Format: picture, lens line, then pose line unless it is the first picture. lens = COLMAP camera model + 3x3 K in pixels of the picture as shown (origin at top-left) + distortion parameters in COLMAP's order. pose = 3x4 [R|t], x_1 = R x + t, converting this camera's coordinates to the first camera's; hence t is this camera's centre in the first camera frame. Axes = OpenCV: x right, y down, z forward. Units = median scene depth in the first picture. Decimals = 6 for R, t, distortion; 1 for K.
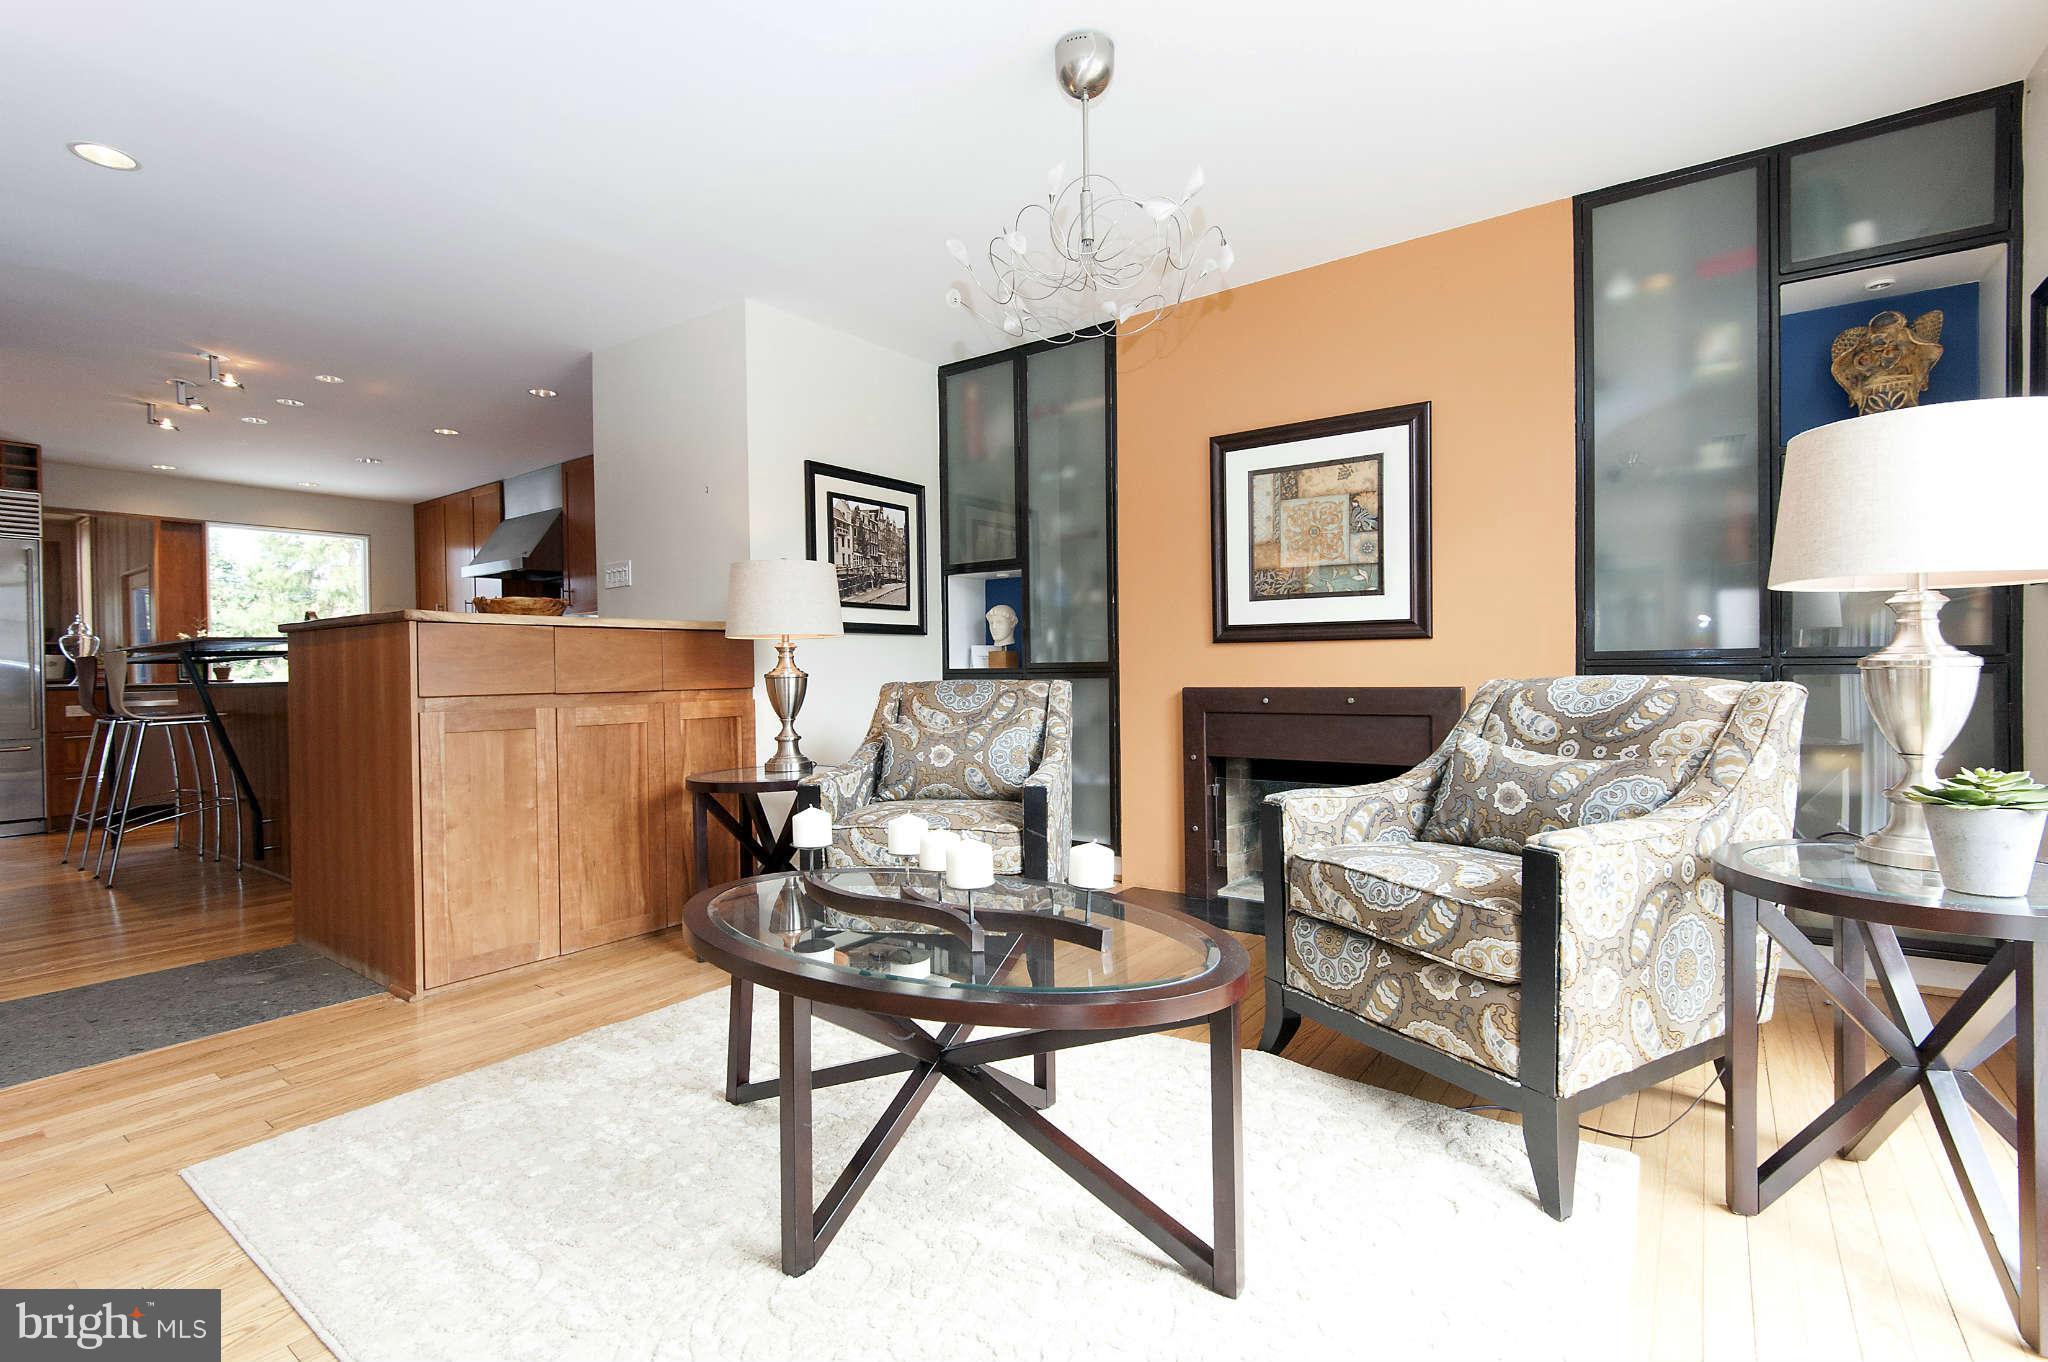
lens RADIAL K [[973.2, 0, 1017.8], [0, 973.2, 654.3], [0, 0, 1]] dist [-0.009836, -0.000825]
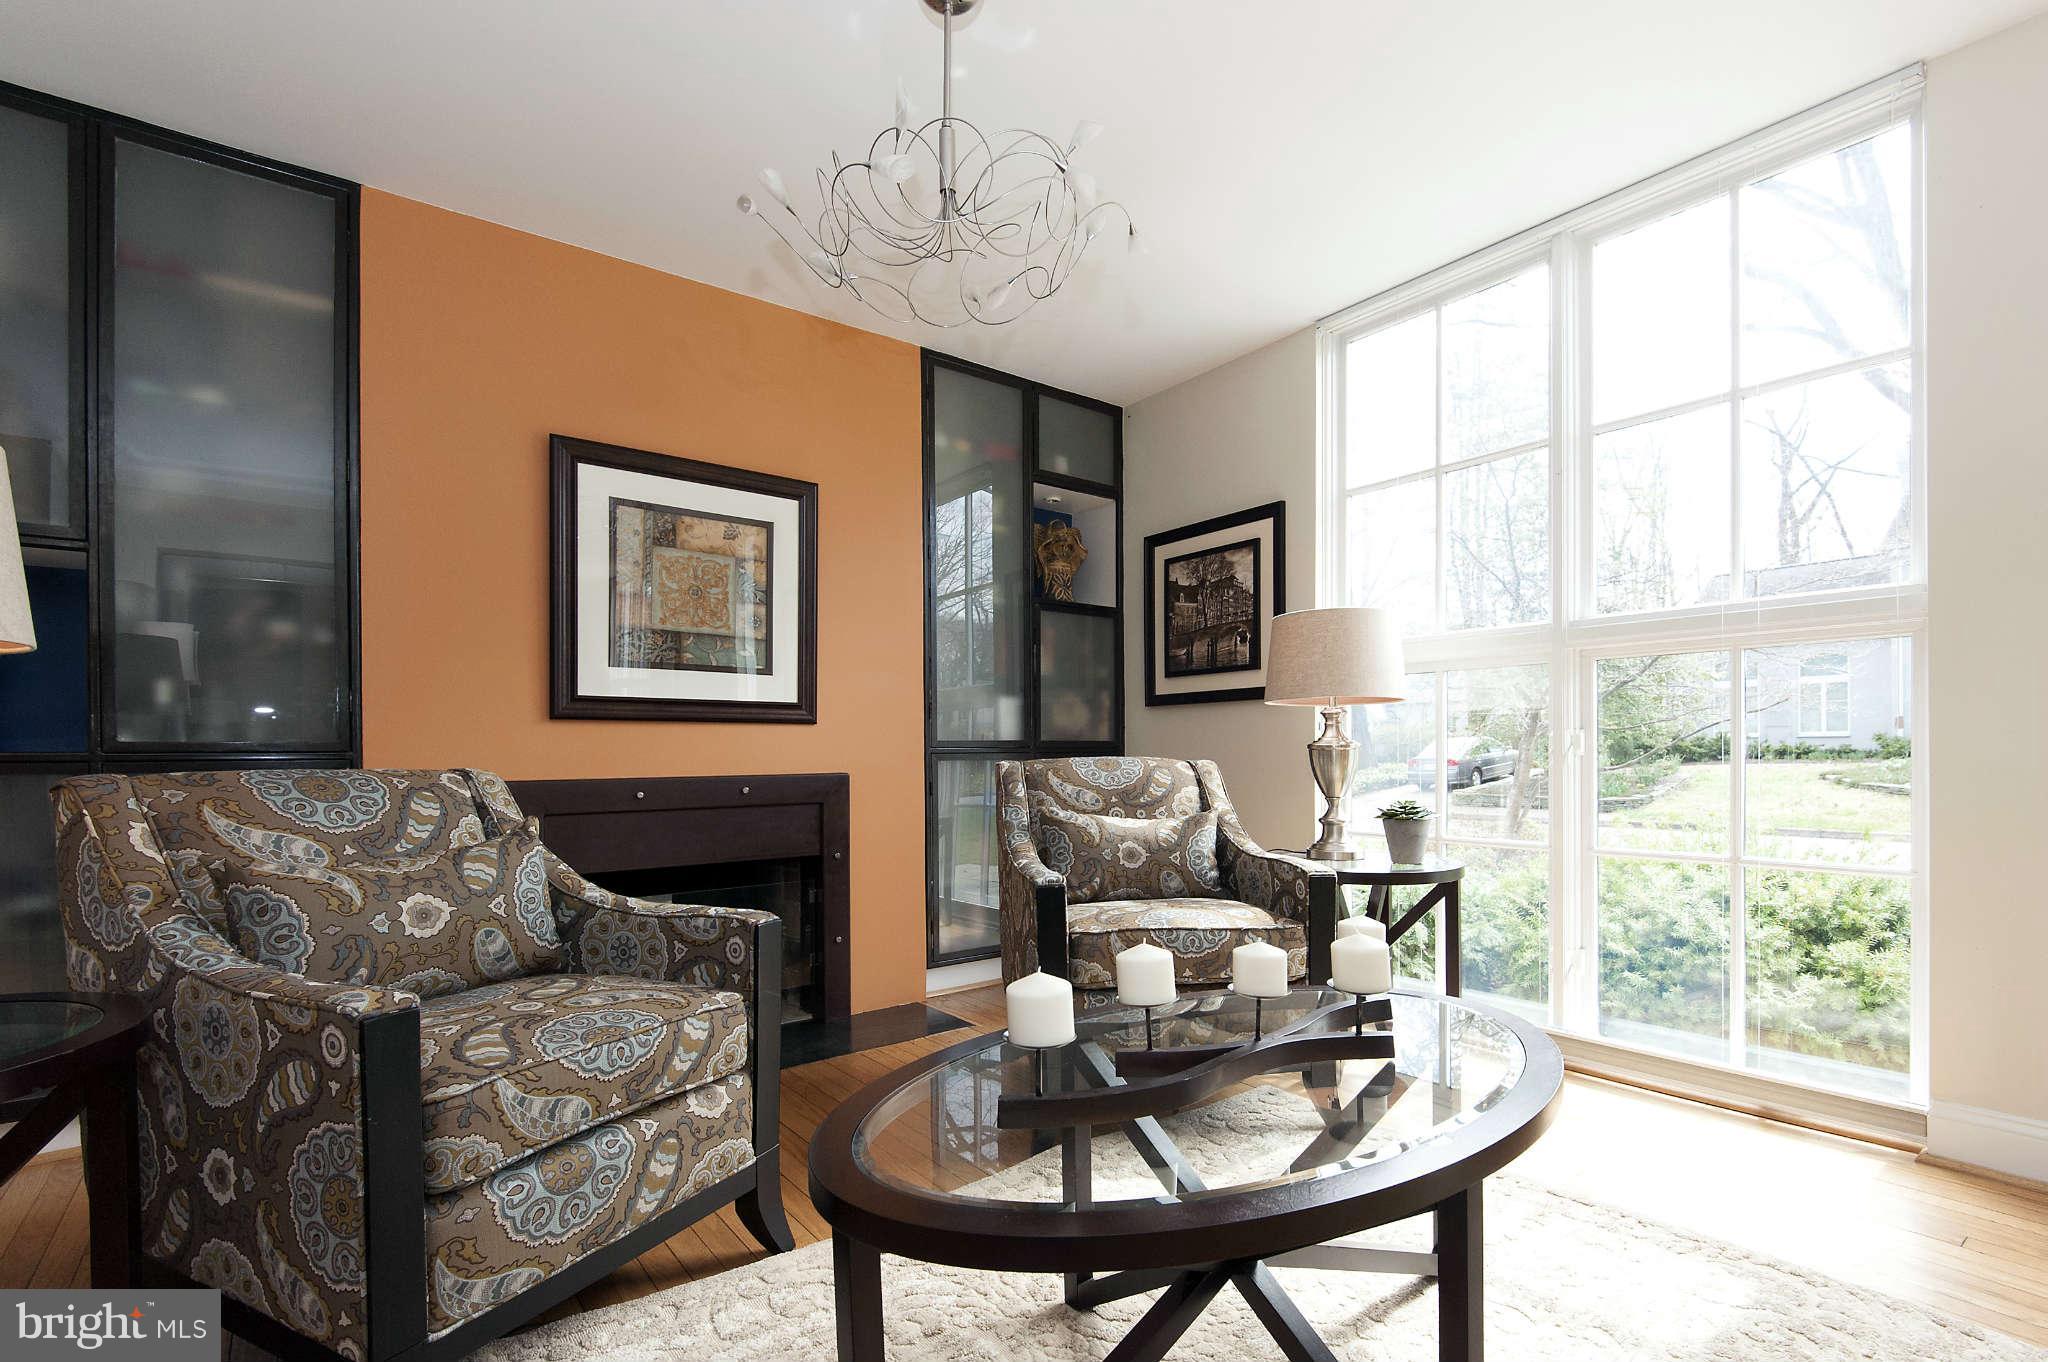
lens RADIAL K [[968.8, 0, 1026.8], [0, 968.8, 734.9], [0, 0, 1]] dist [0.010688, -0.000361]
pose [[0.247910, 0.032002, 0.968254, -0.461515], [-0.004919, 0.999483, -0.031775, 0.024455], [-0.968771, 0.003114, 0.247939, 0.541772]]
